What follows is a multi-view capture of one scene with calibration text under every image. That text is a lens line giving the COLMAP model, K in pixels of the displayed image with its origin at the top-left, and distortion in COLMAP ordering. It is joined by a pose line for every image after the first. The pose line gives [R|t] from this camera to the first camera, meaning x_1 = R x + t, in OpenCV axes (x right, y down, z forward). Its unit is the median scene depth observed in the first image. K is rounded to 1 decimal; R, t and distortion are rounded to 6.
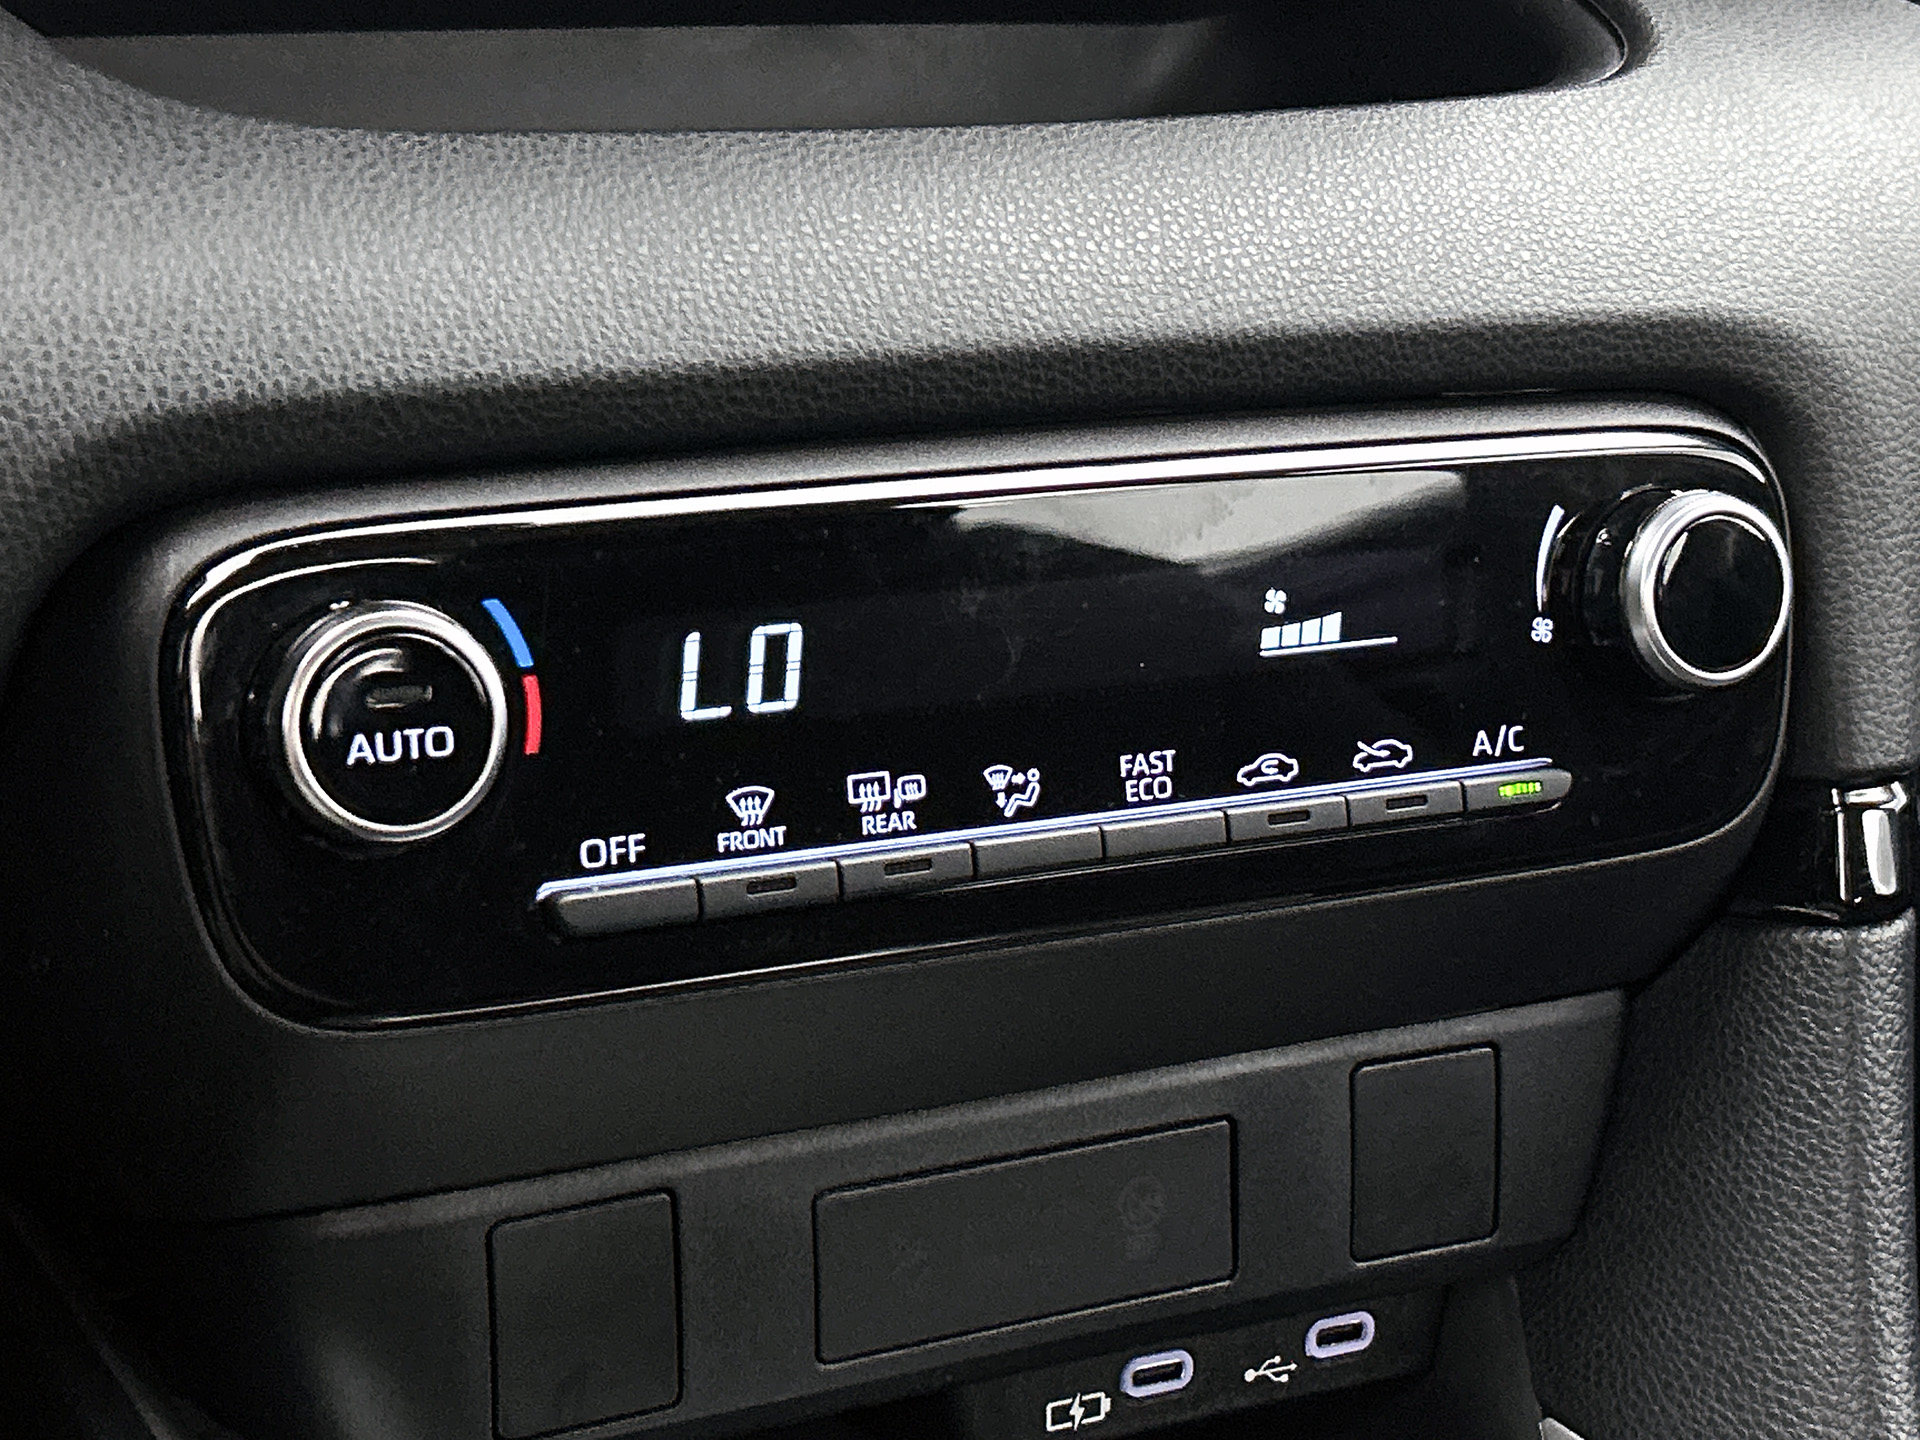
lens RADIAL K [[3432.8, 0, 958.8], [0, 3432.8, 723.6], [0, 0, 1]] dist [0.165637, 0.000000]
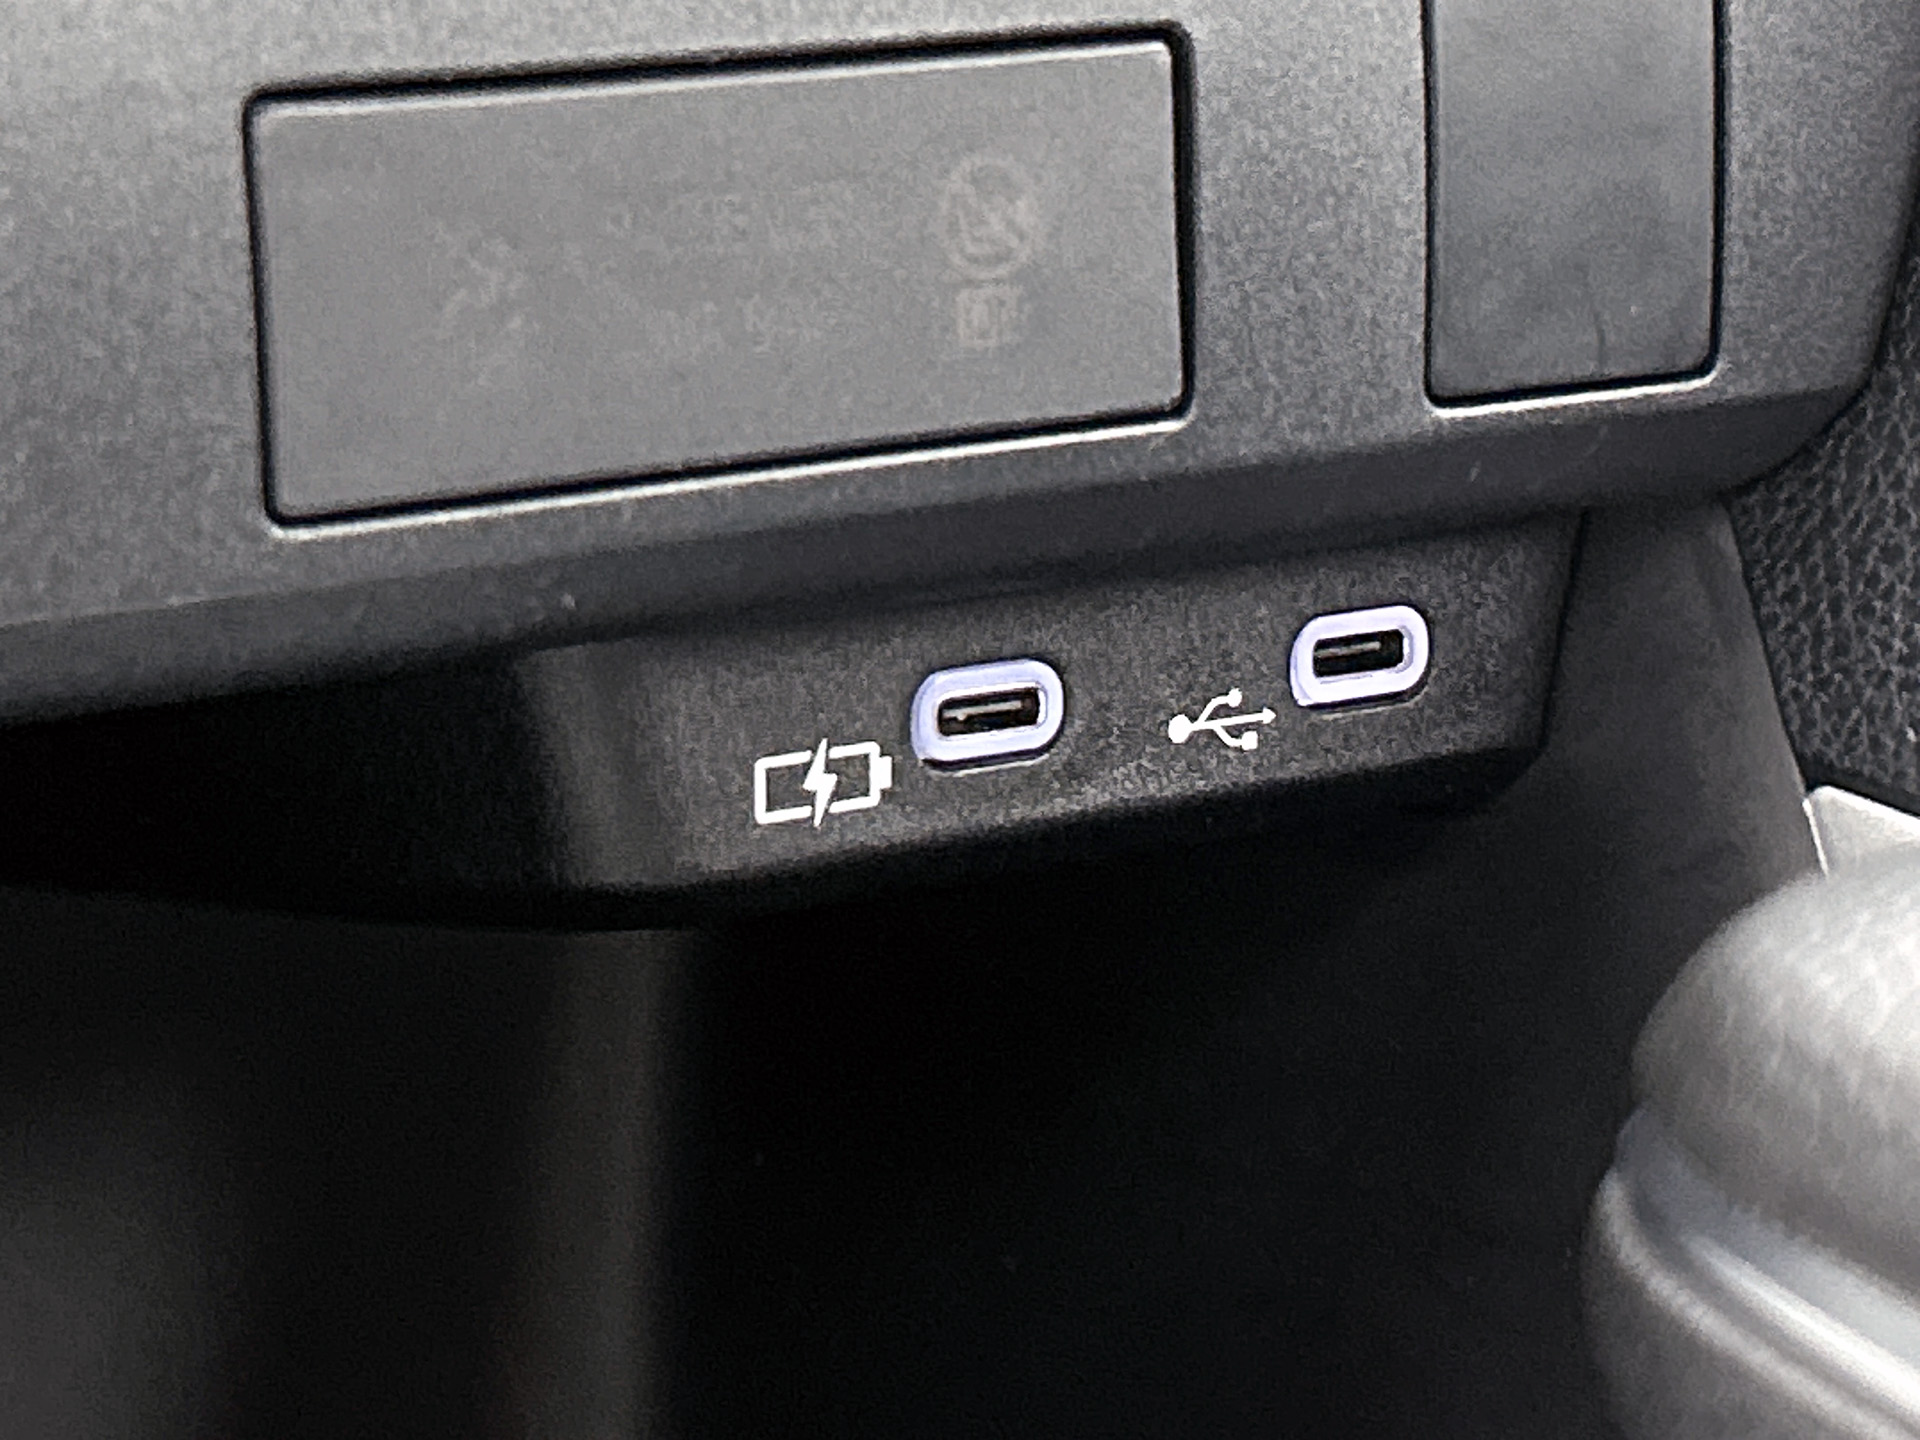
lens RADIAL K [[5372.8, 0, 960.5], [0, 5372.8, 720.0], [0, 0, 1]] dist [0.172775, 0.000000]
pose [[0.987166, -0.032107, 0.156436, -0.055066], [0.035671, 0.999163, -0.020027, 0.204579], [-0.155662, 0.025350, 0.987485, 0.316999]]
